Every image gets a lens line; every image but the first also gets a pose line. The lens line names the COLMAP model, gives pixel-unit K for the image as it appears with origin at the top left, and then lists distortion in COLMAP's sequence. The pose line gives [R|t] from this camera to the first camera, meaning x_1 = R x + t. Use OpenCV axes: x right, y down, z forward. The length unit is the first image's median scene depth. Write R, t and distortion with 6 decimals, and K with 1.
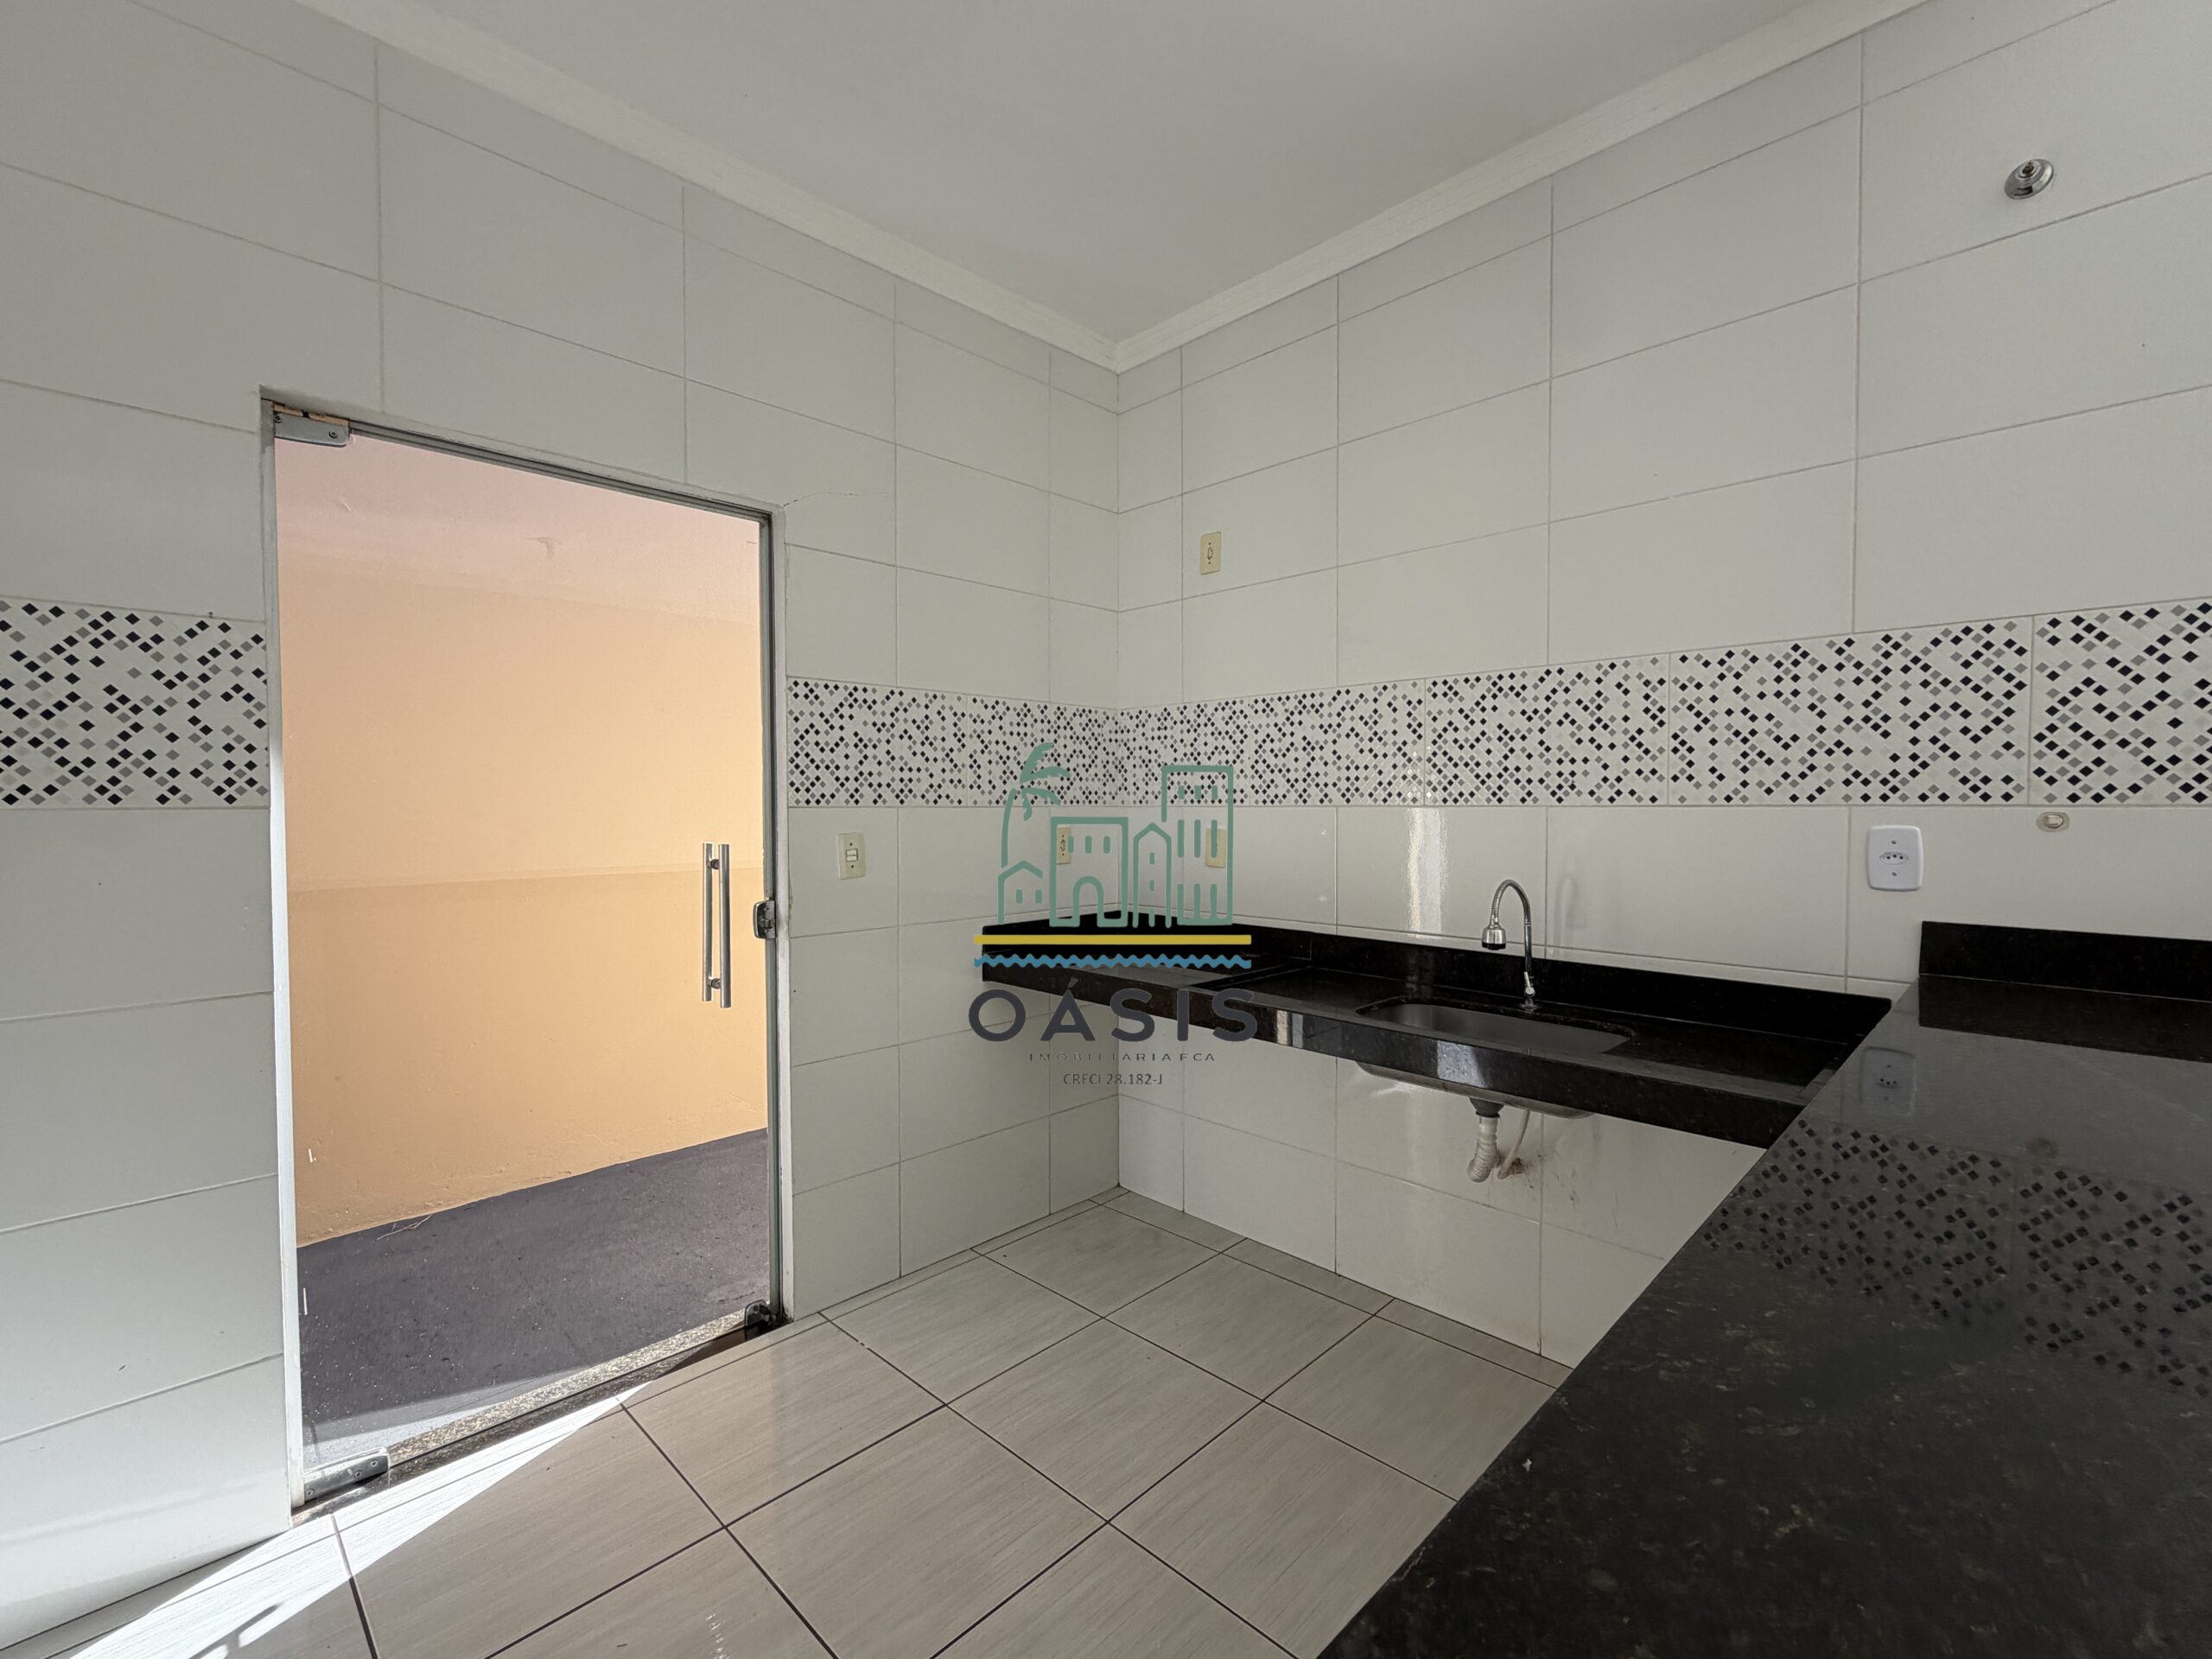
lens RADIAL K [[963.4, 0, 1106.0], [0, 963.4, 829.5], [0, 0, 1]] dist [-0.000411, -0.000254]
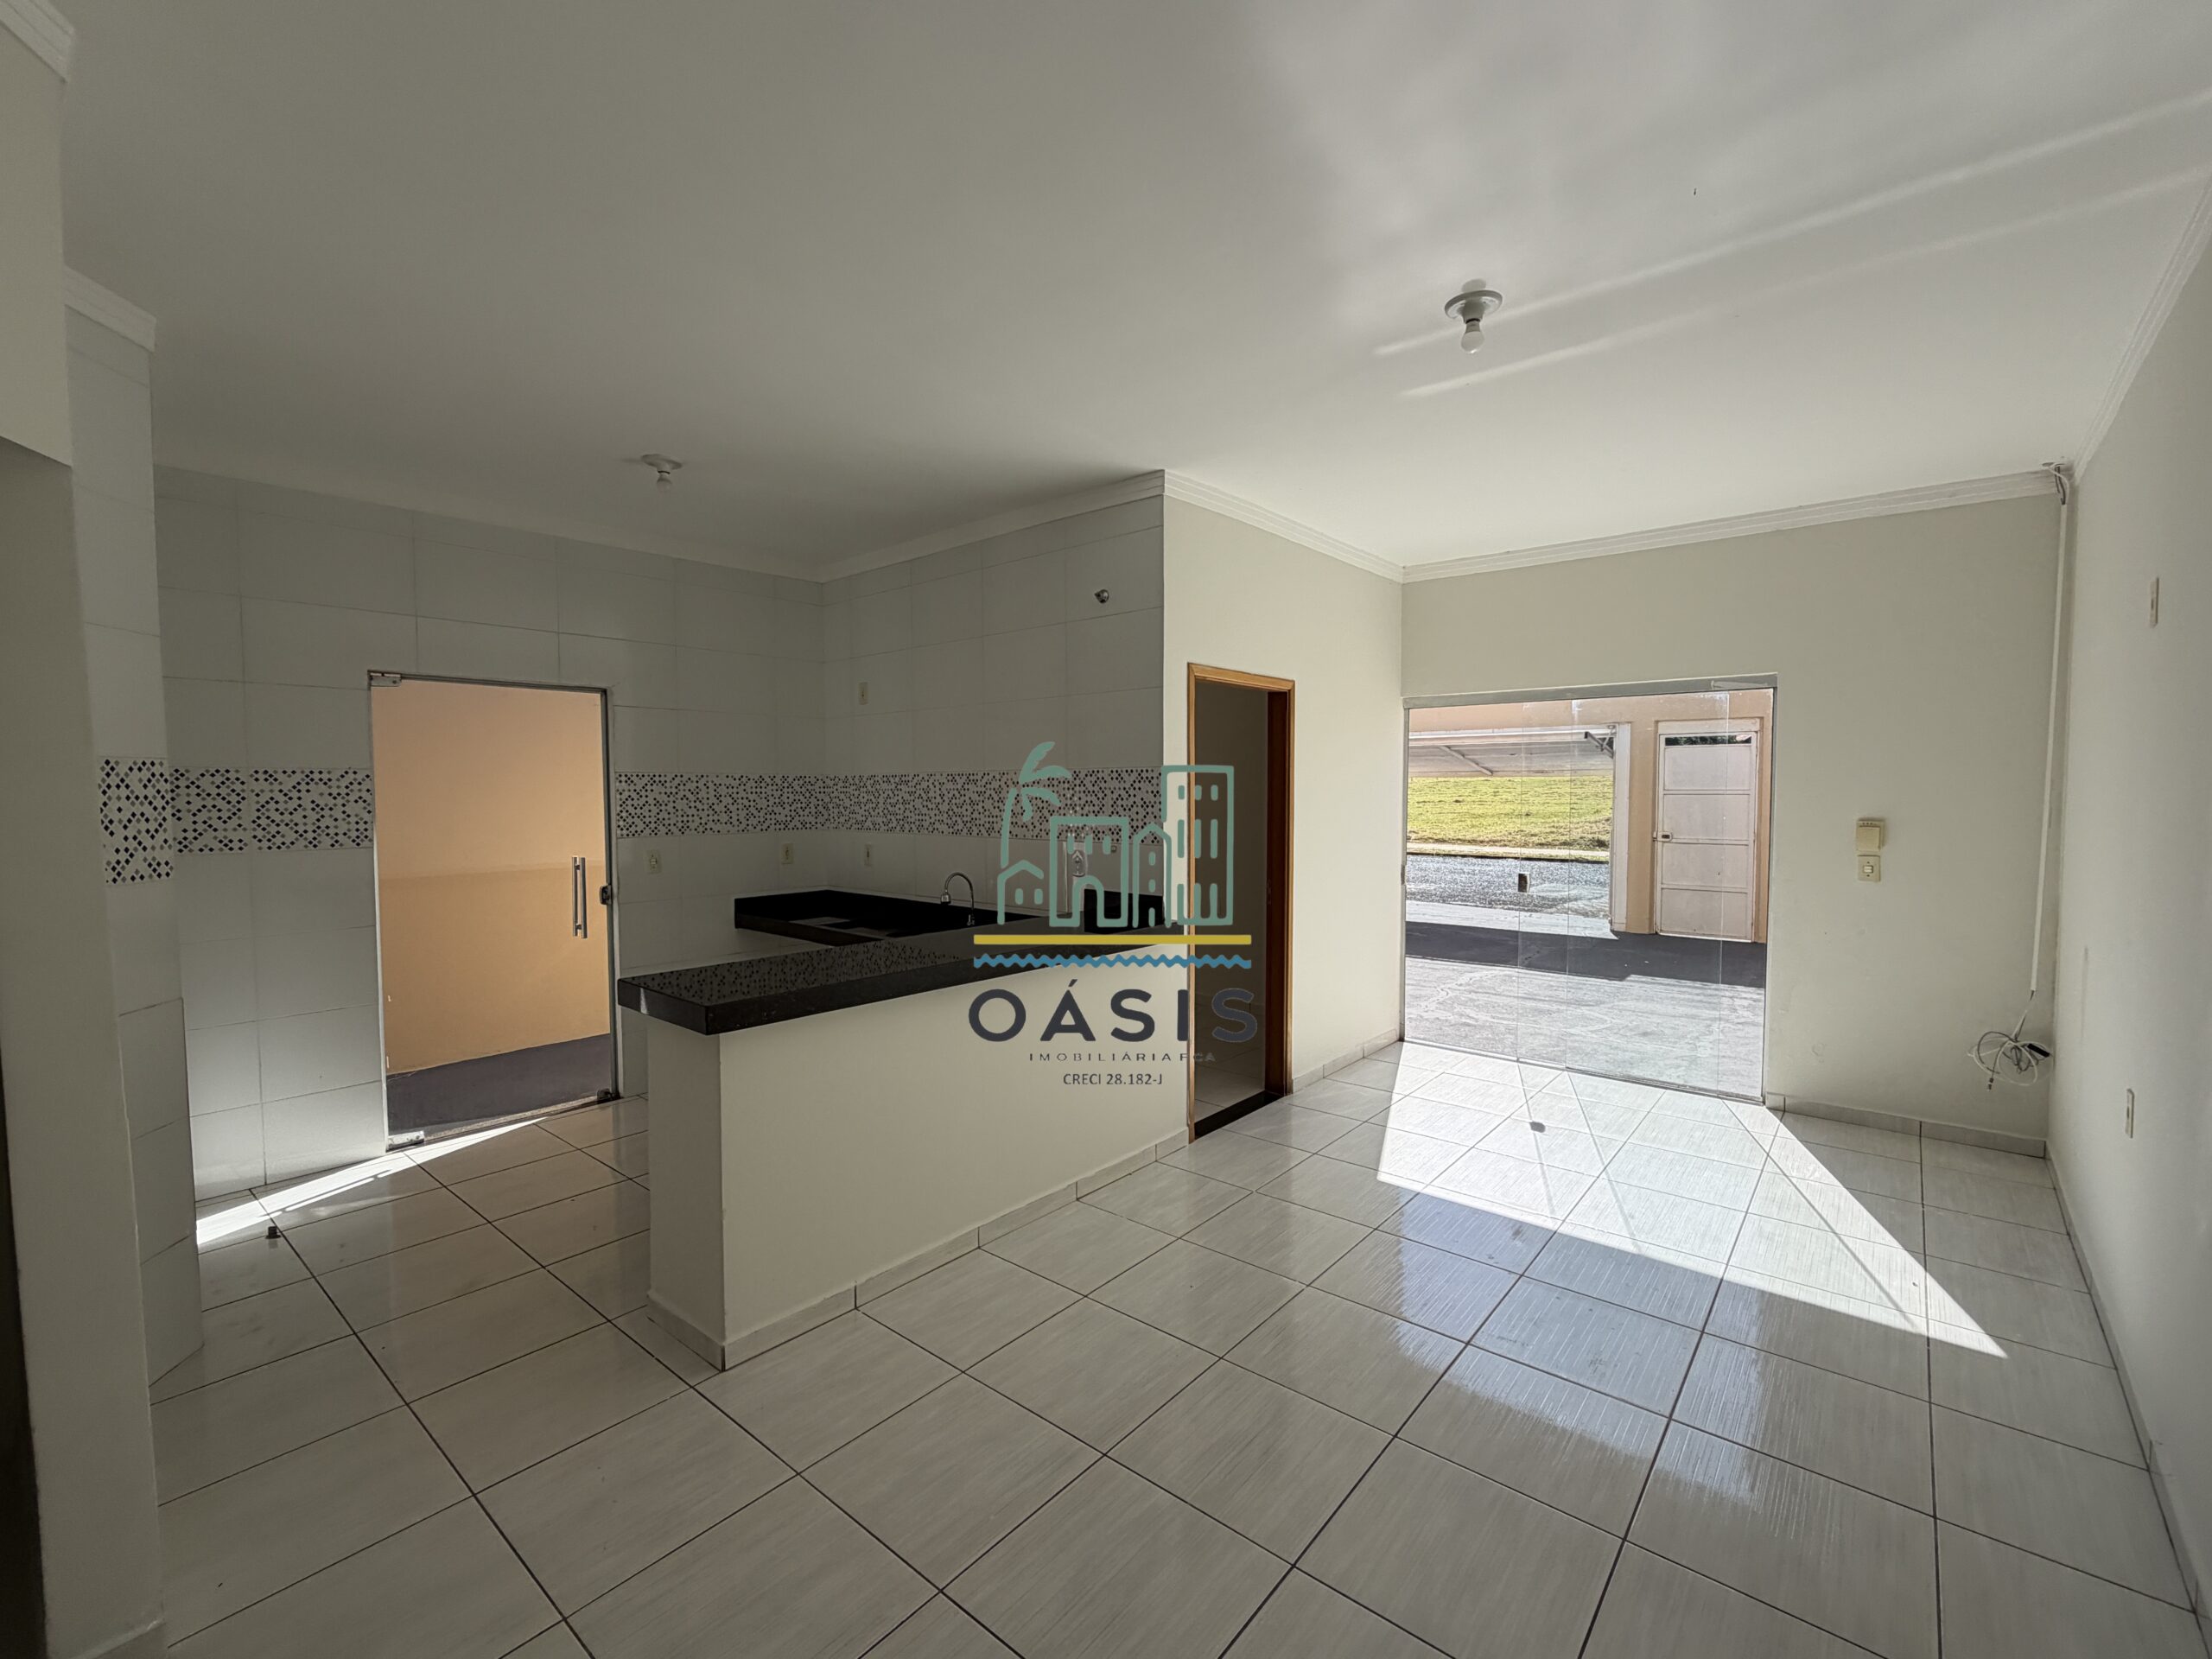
lens RADIAL K [[963.4, 0, 1106.0], [0, 963.4, 829.5], [0, 0, 1]] dist [-0.000411, -0.000254]
pose [[0.997594, -0.004047, 0.069210, 0.529455], [0.002846, 0.999844, 0.017439, -0.071617], [-0.069270, -0.017200, 0.997450, -1.031881]]
